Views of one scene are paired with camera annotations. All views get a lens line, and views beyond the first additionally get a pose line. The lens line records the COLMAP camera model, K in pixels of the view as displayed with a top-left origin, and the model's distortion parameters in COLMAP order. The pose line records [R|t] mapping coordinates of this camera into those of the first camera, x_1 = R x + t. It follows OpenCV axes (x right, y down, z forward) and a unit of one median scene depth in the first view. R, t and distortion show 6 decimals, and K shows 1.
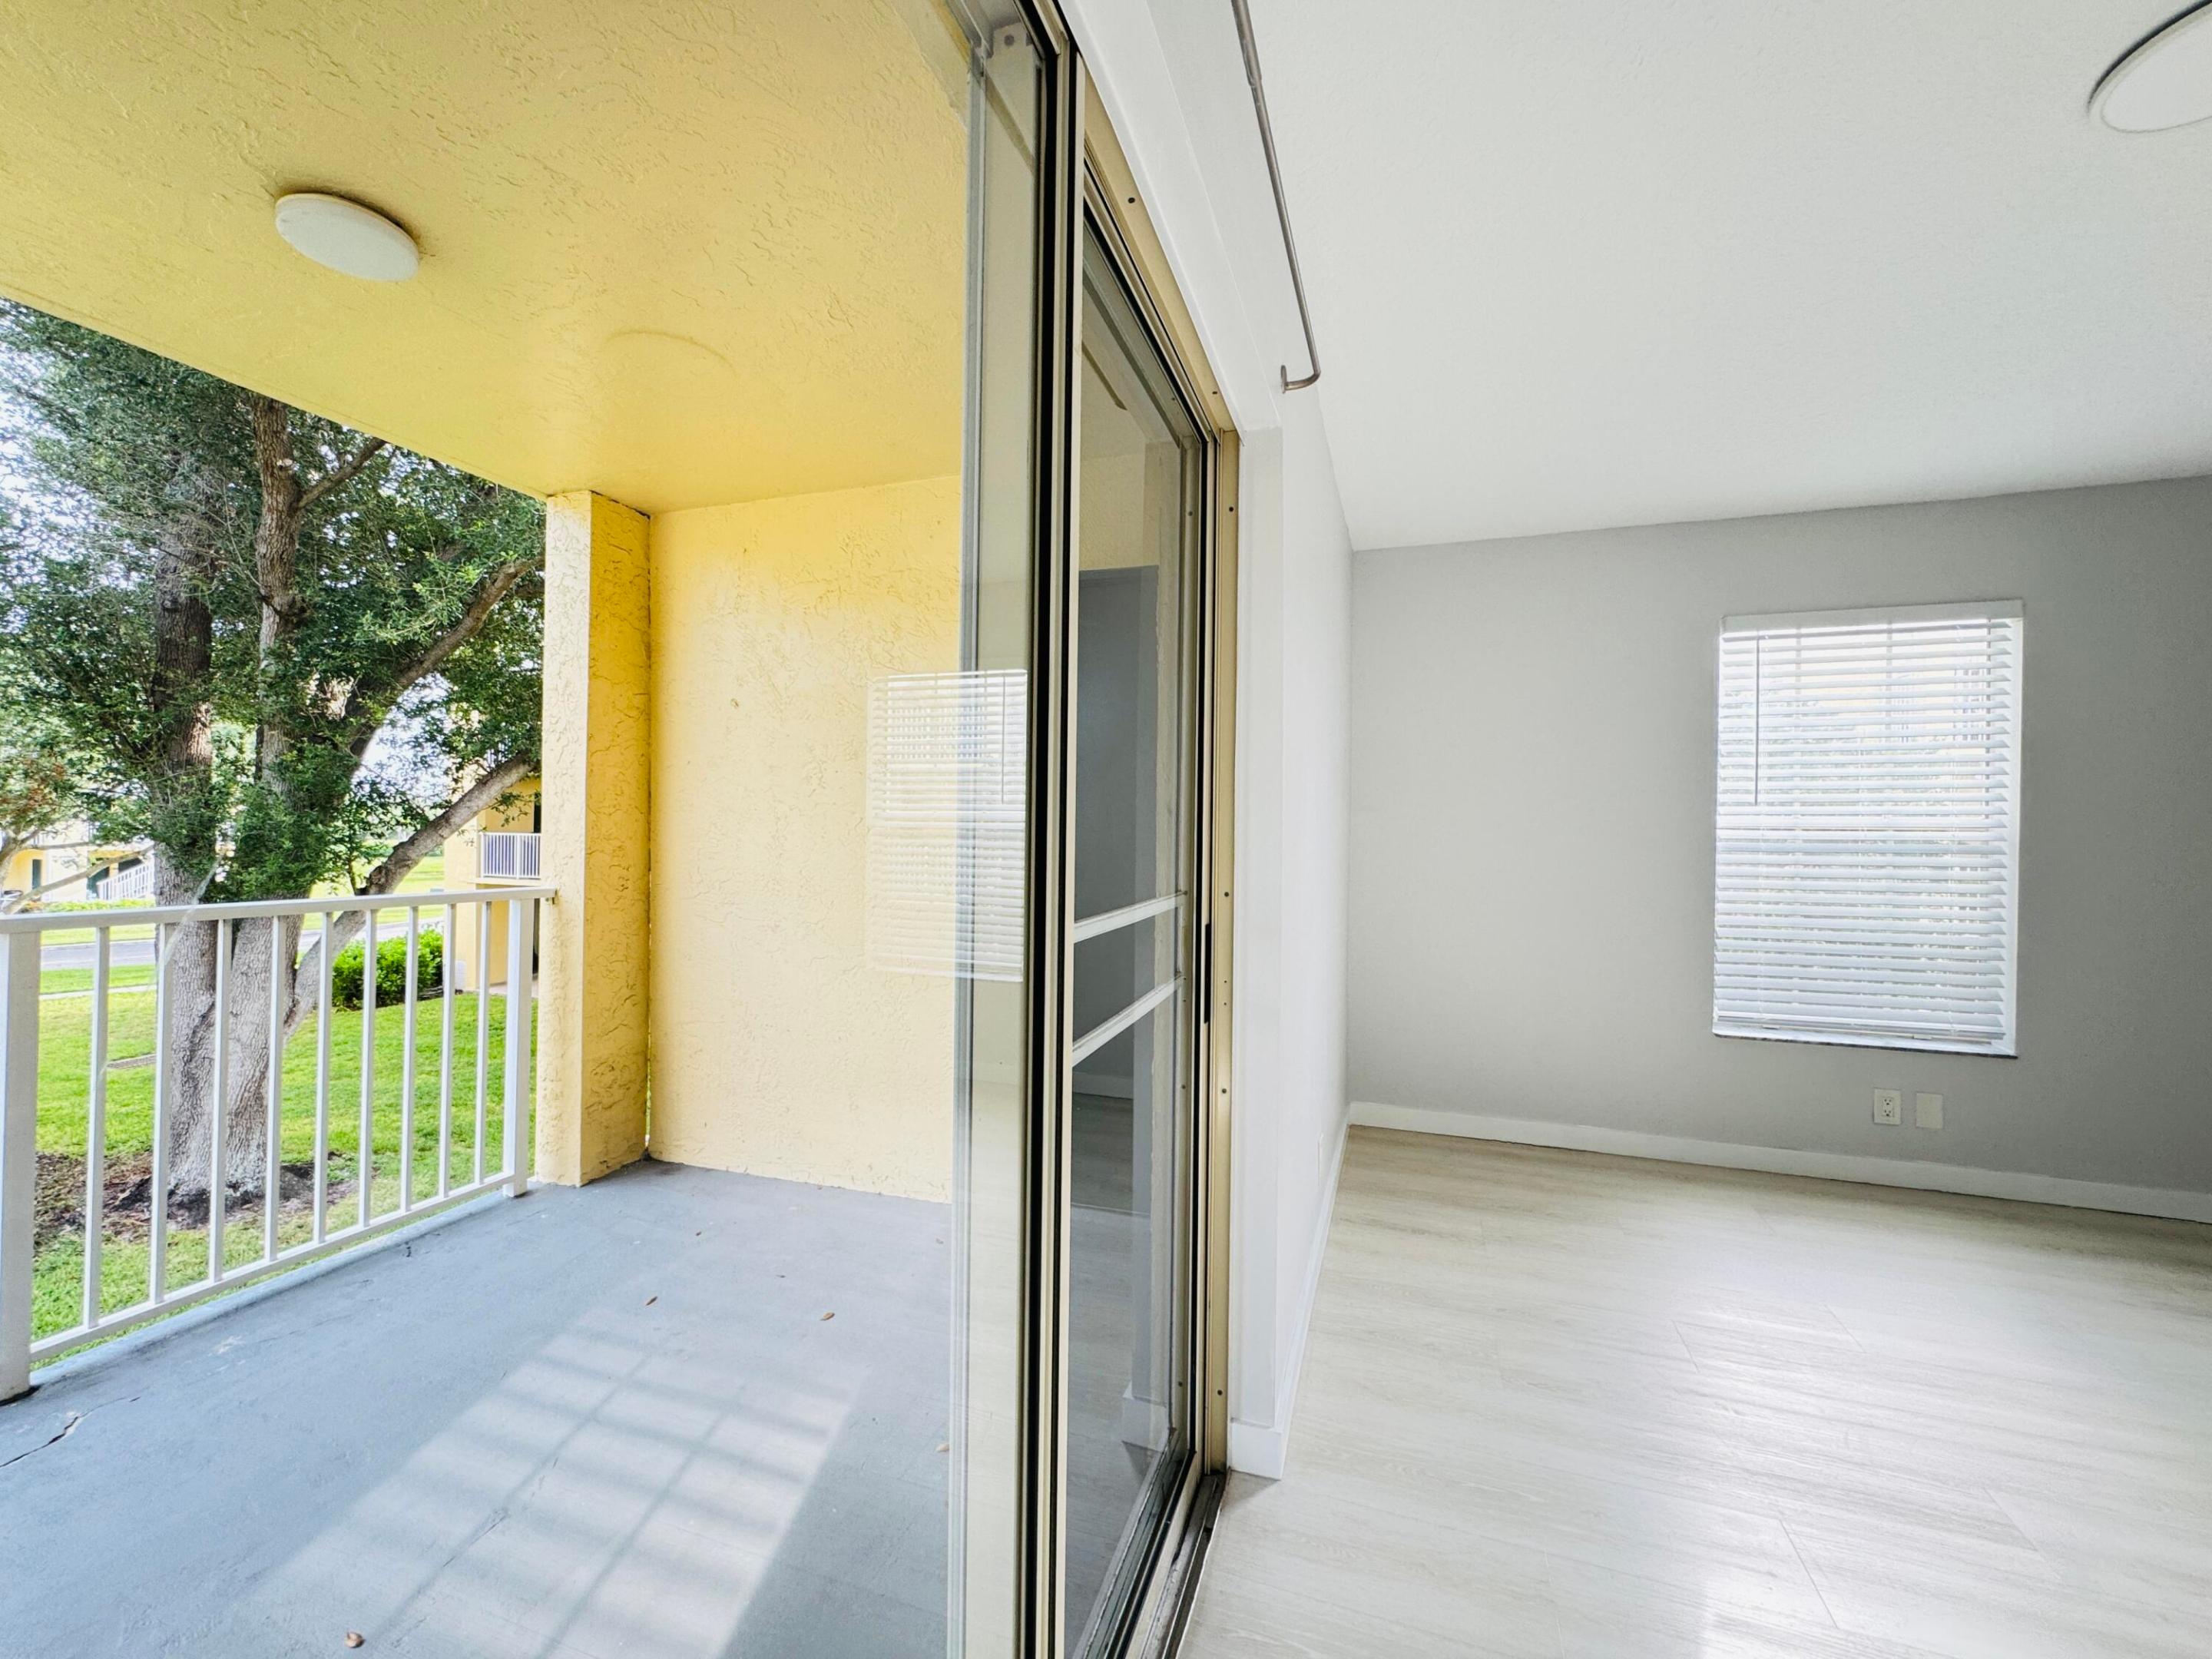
lens RADIAL K [[883.1, 0, 1107.2], [0, 883.1, 828.9], [0, 0, 1]] dist [-0.006036, 0.000255]
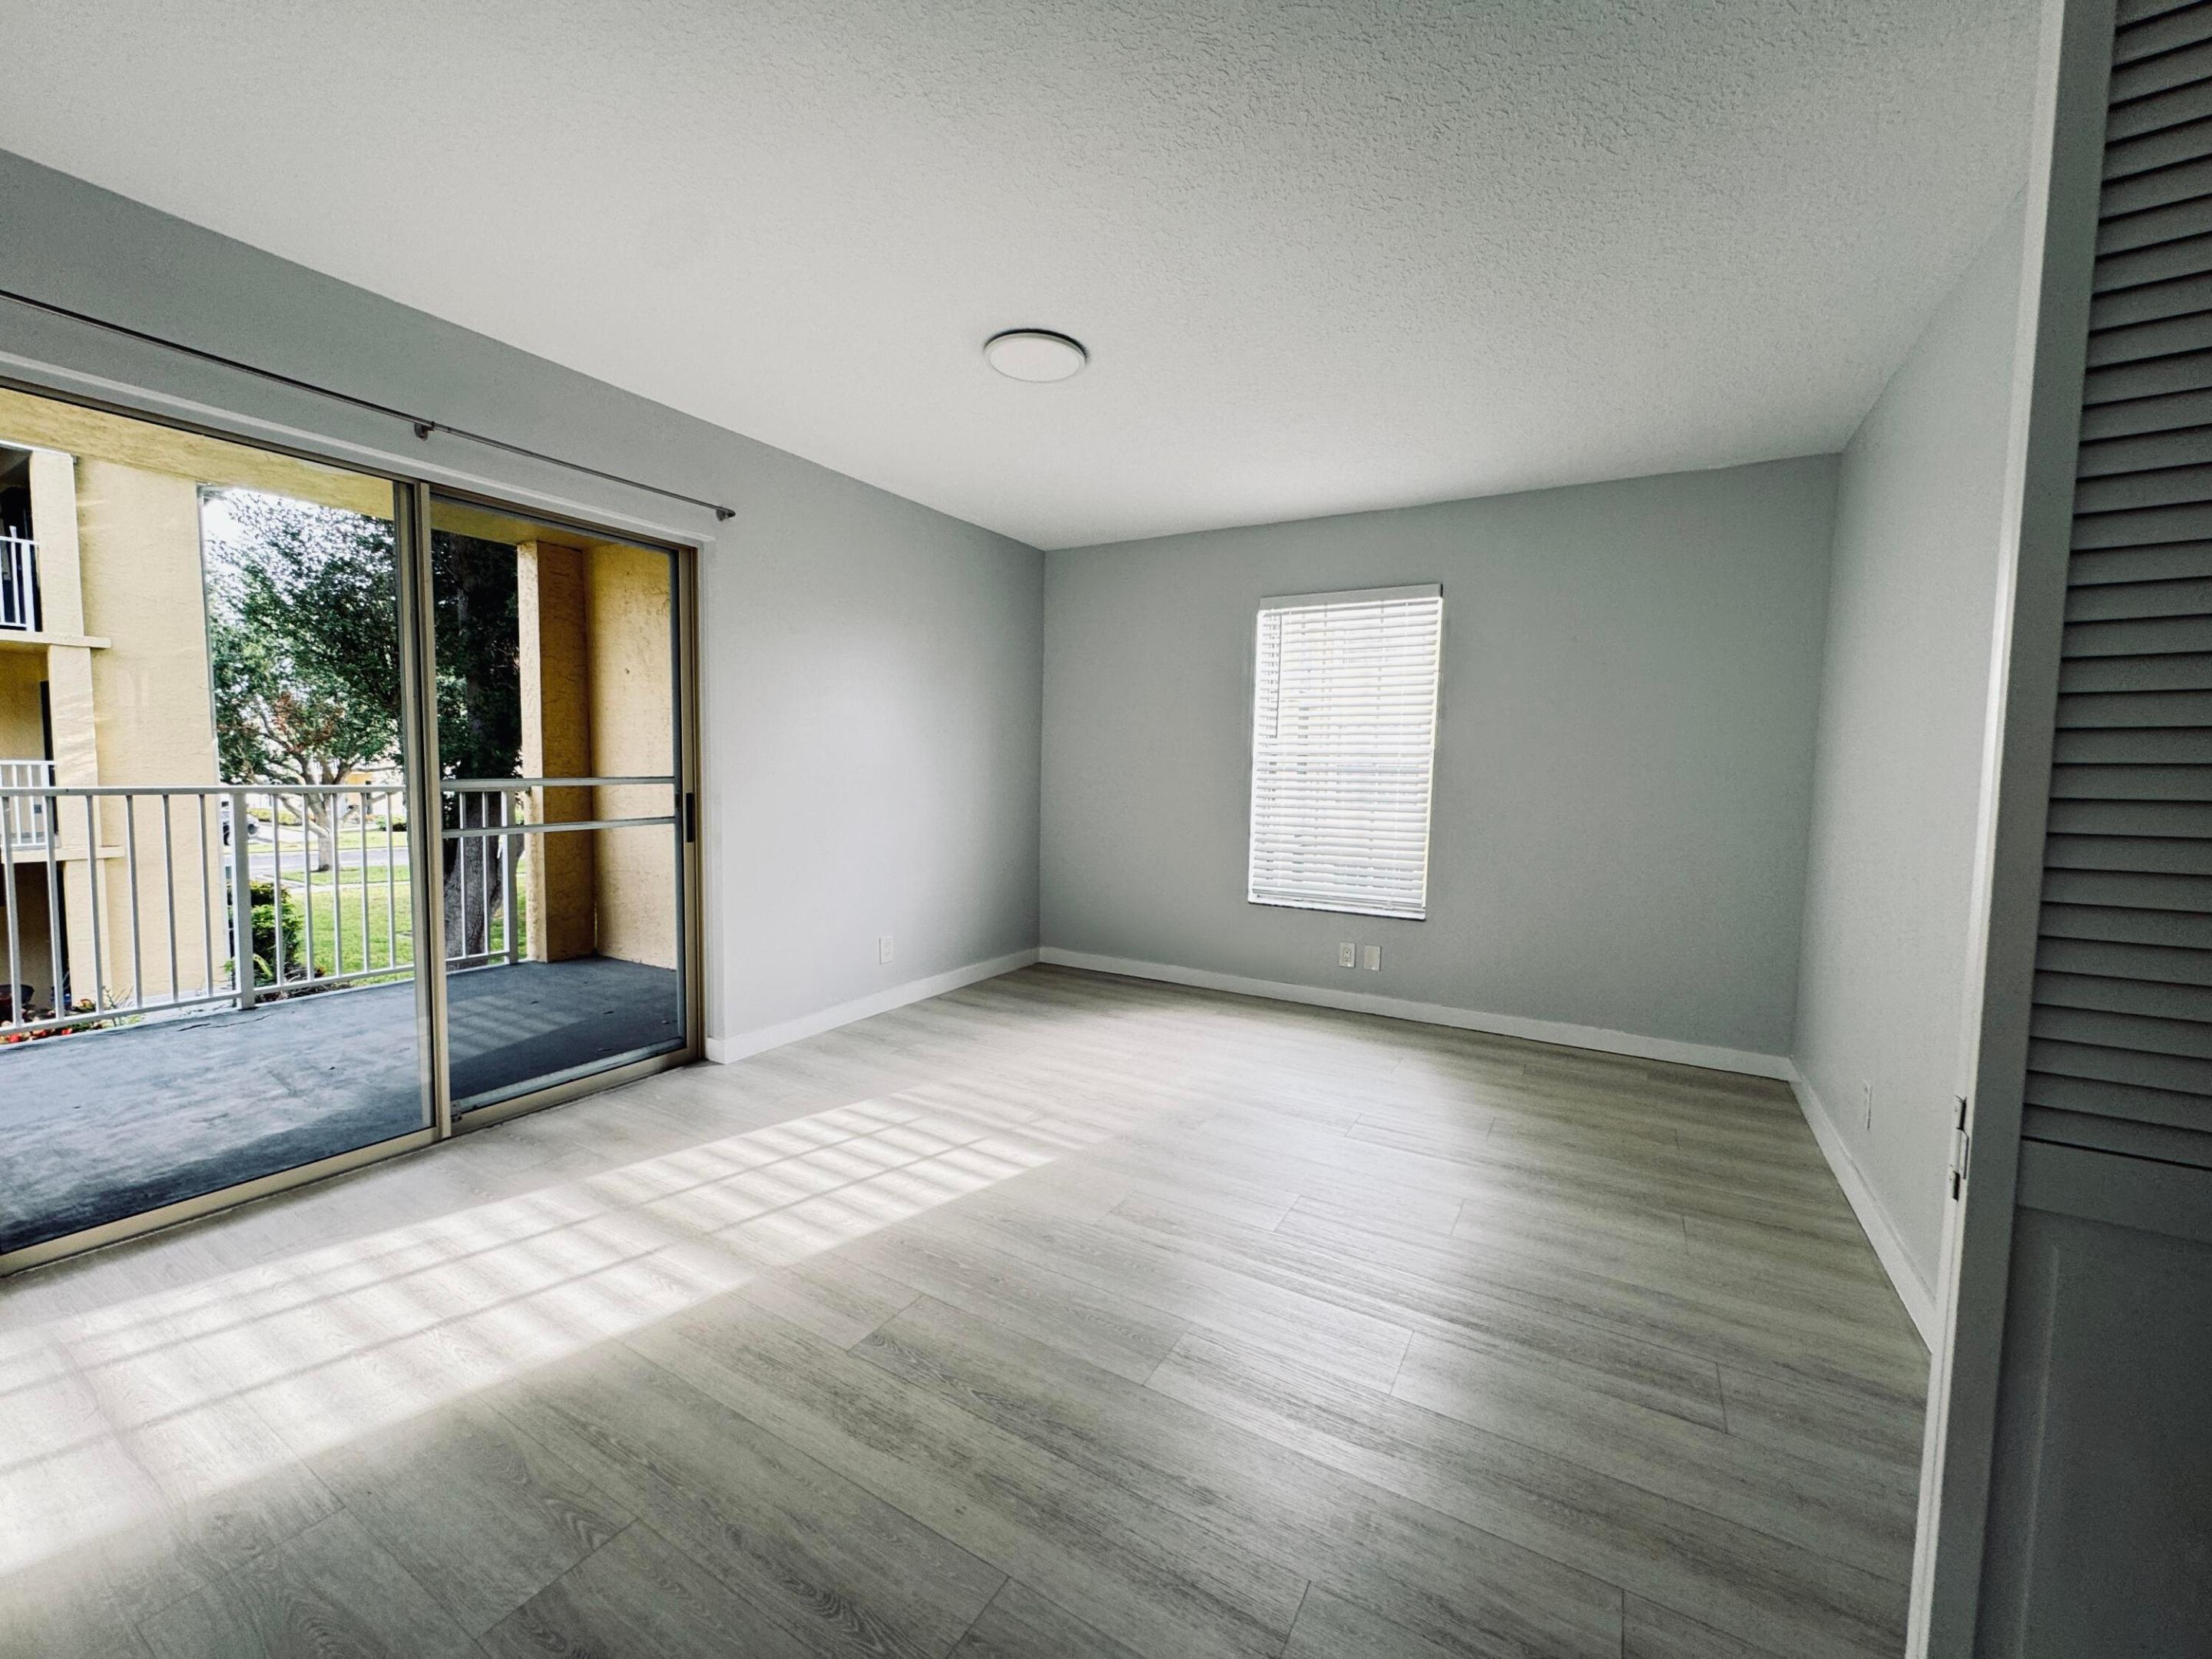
lens RADIAL K [[883.1, 0, 1107.3], [0, 883.1, 829.6], [0, 0, 1]] dist [-0.006036, 0.000255]
pose [[0.981052, 0.022173, -0.192471, 0.734766], [-0.007718, 0.997114, 0.075532, 0.014848], [0.193590, -0.072615, 0.978391, -0.405049]]
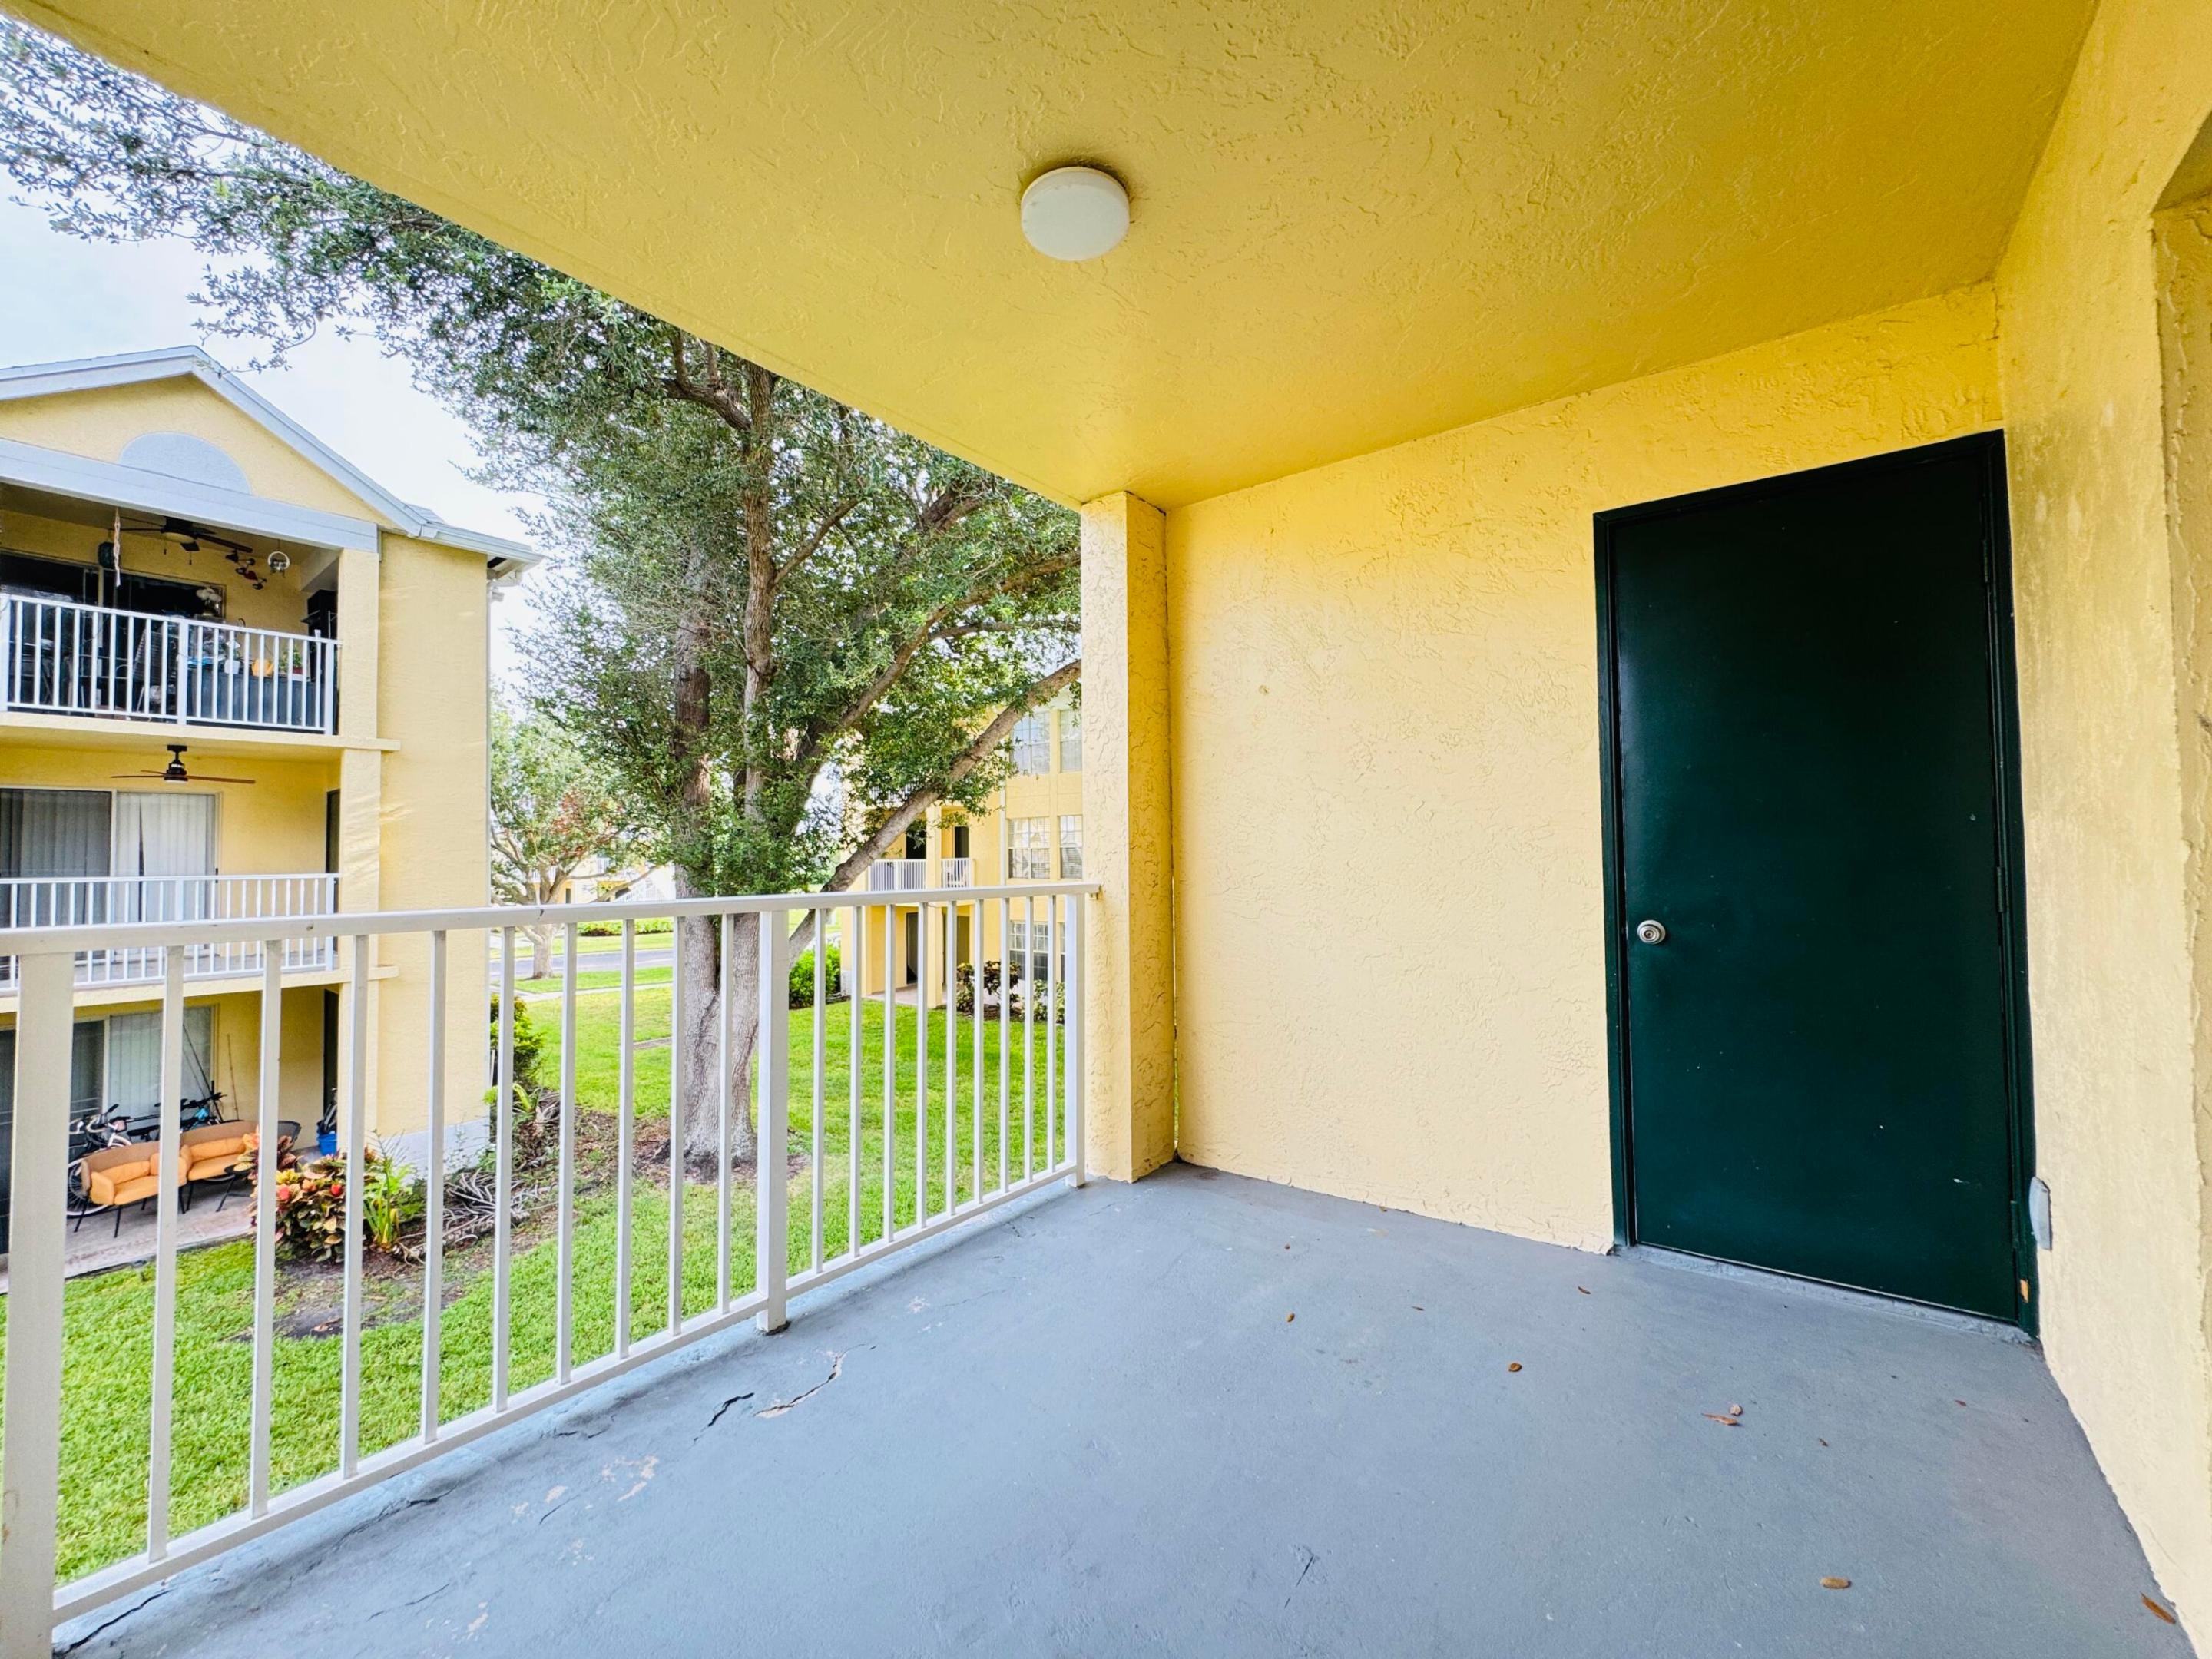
lens RADIAL K [[883.1, 0, 1106.4], [0, 883.1, 831.7], [0, 0, 1]] dist [-0.006036, 0.000255]
pose [[0.946228, -0.028801, -0.322215, -0.277379], [0.021120, 0.999404, -0.027308, 0.034050], [0.322810, 0.019035, 0.946272, 0.037105]]
